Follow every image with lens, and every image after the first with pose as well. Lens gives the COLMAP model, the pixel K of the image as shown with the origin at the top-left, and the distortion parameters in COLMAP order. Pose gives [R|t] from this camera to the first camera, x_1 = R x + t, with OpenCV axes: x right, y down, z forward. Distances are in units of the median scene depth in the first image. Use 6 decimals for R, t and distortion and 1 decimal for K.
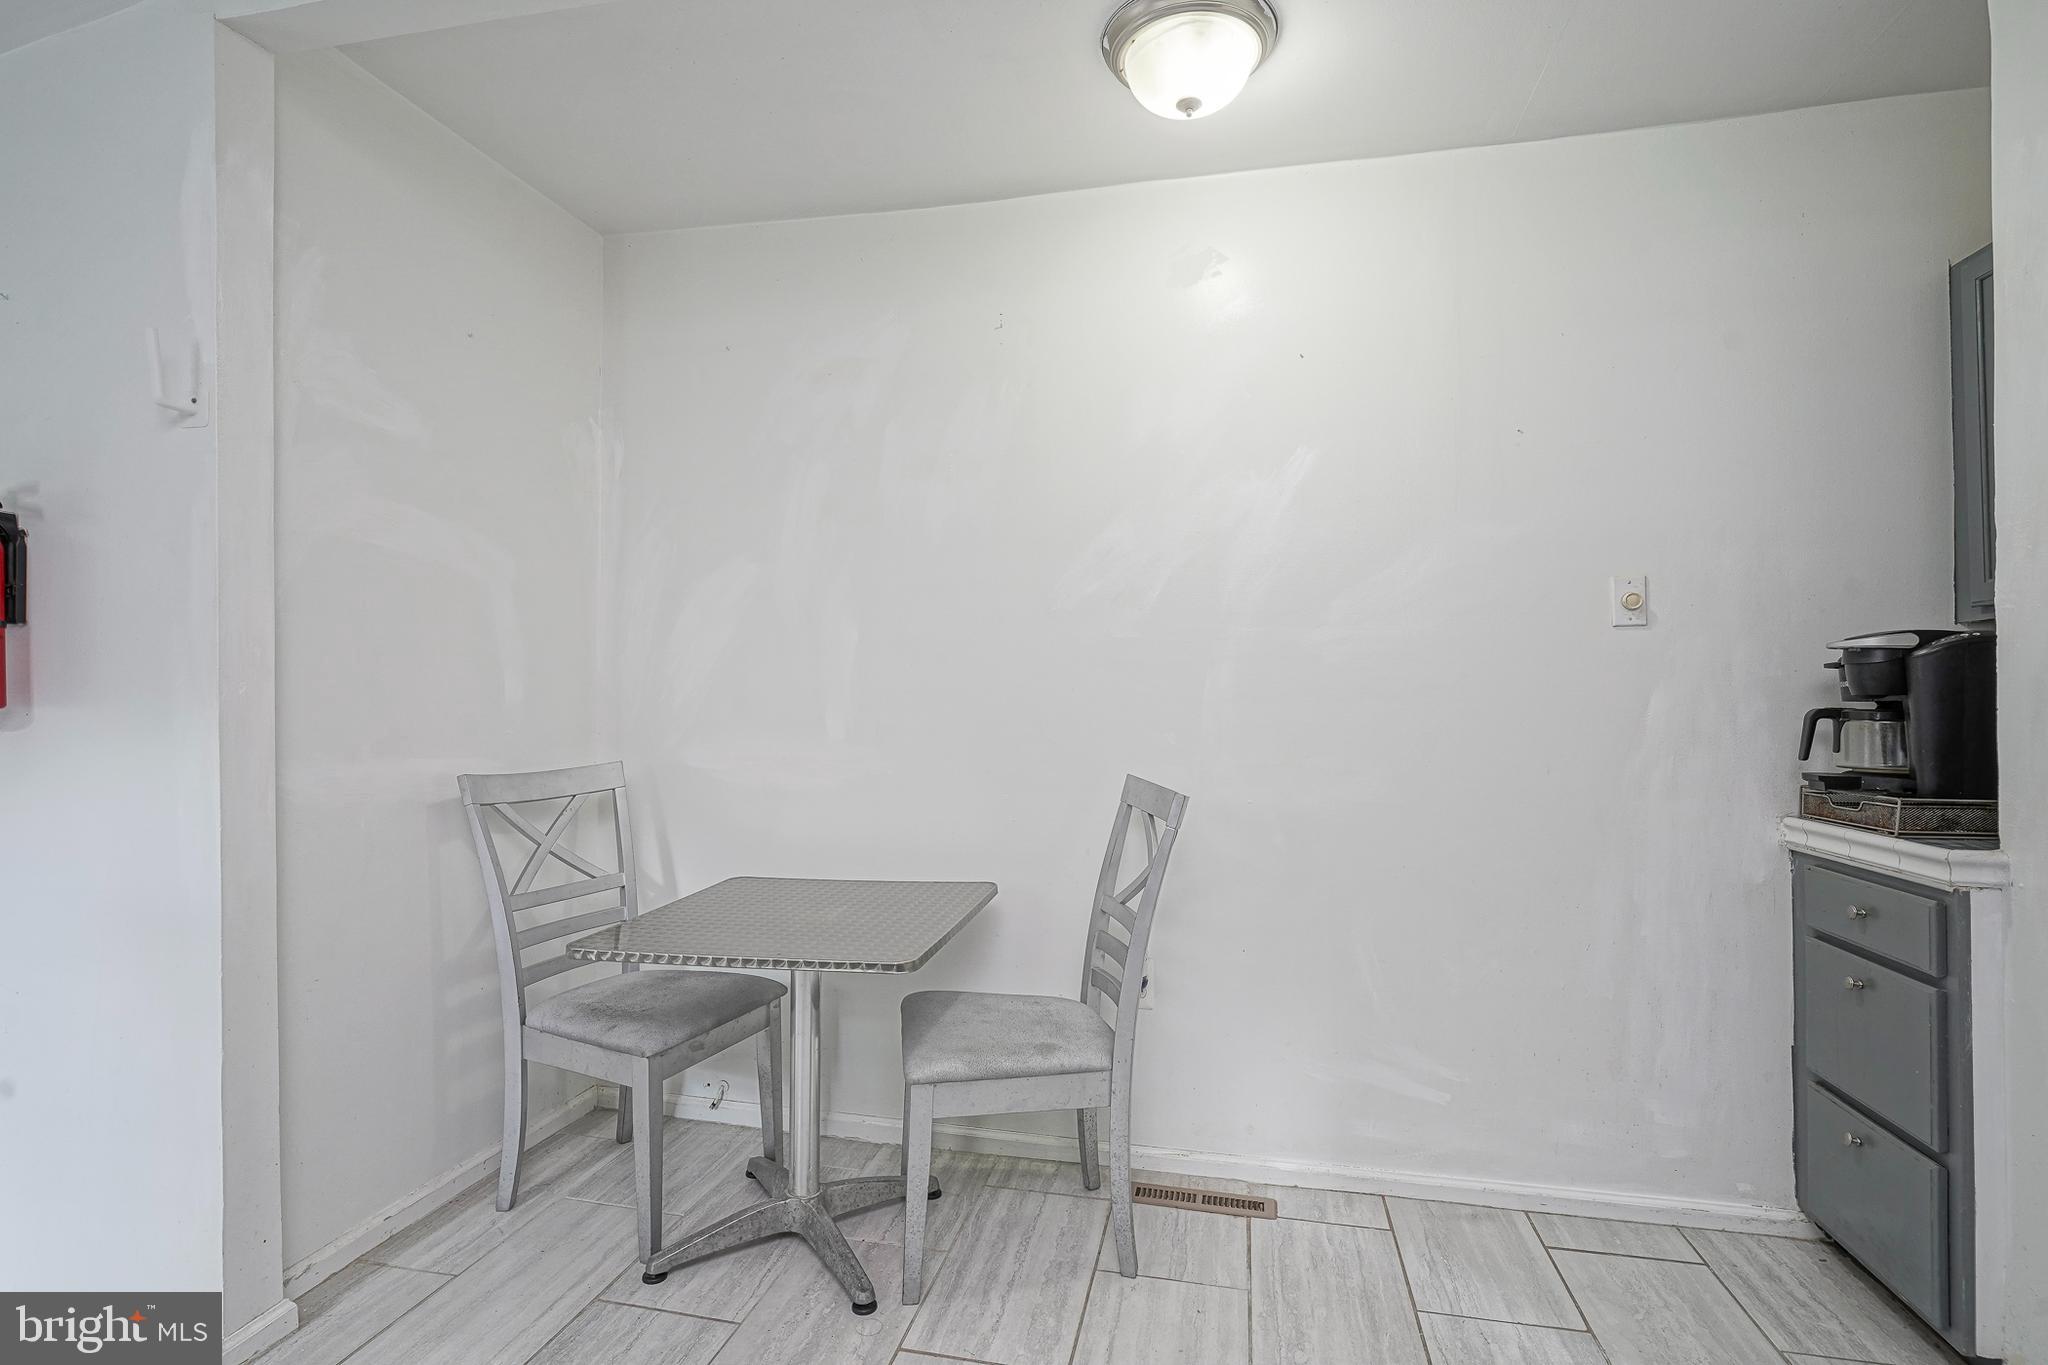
lens RADIAL K [[990.6, 0, 999.4], [0, 990.6, 689.3], [0, 0, 1]] dist [-0.003197, 0.000493]
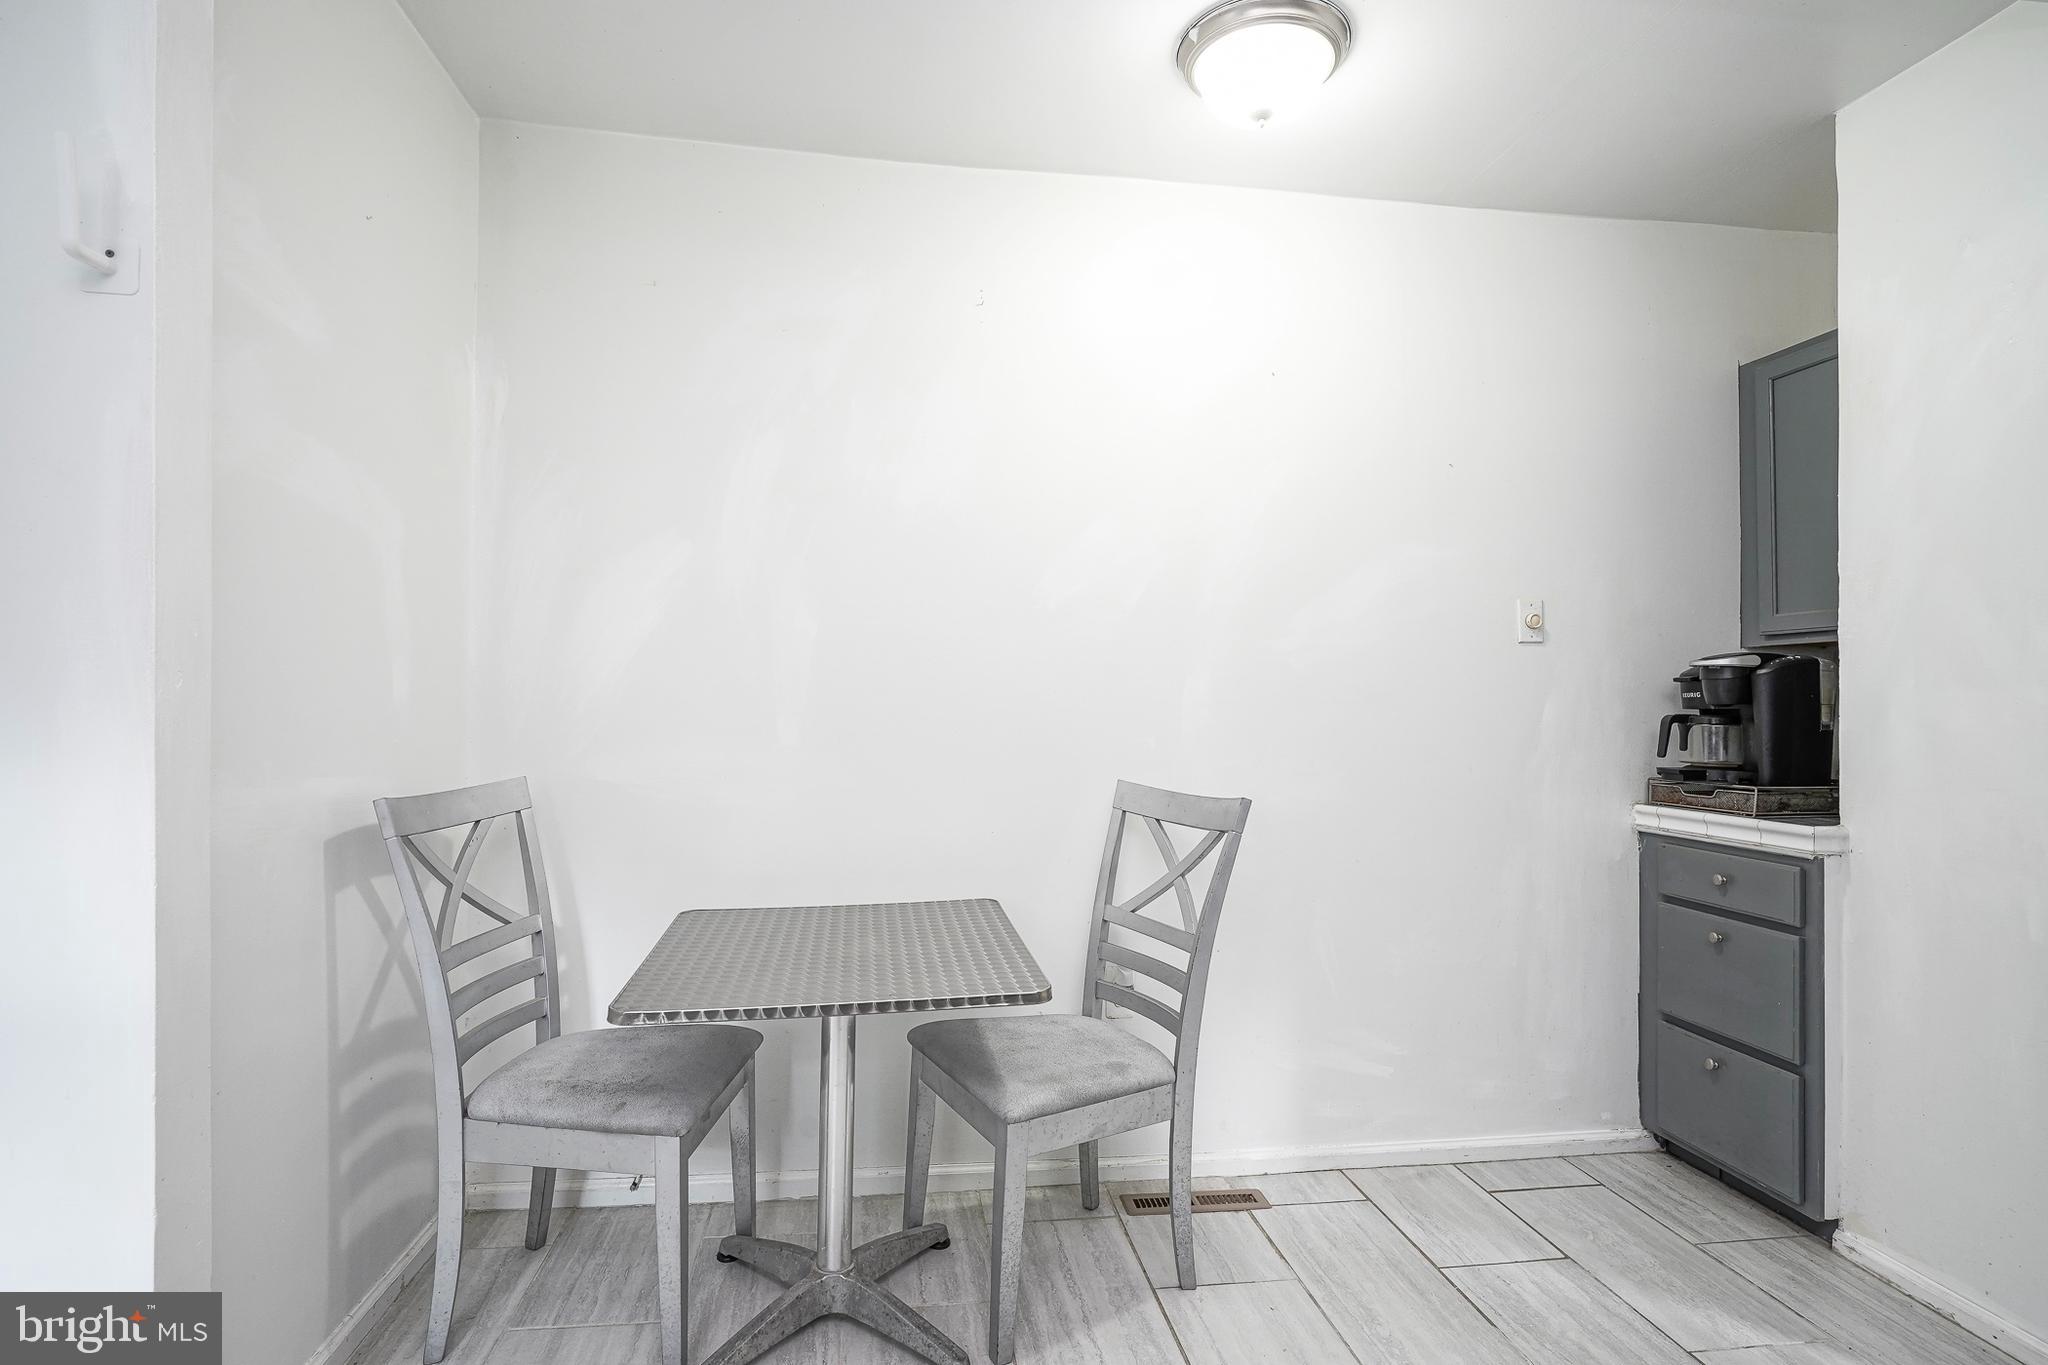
lens RADIAL K [[1023.9, 0, 996.6], [0, 1023.9, 692.0], [0, 0, 1]] dist [-0.004788, 0.000545]
pose [[0.936704, 0.010501, 0.349965, -0.395239], [-0.010895, 0.999940, -0.000841, 0.001218], [-0.349953, -0.003025, 0.936763, 0.109564]]
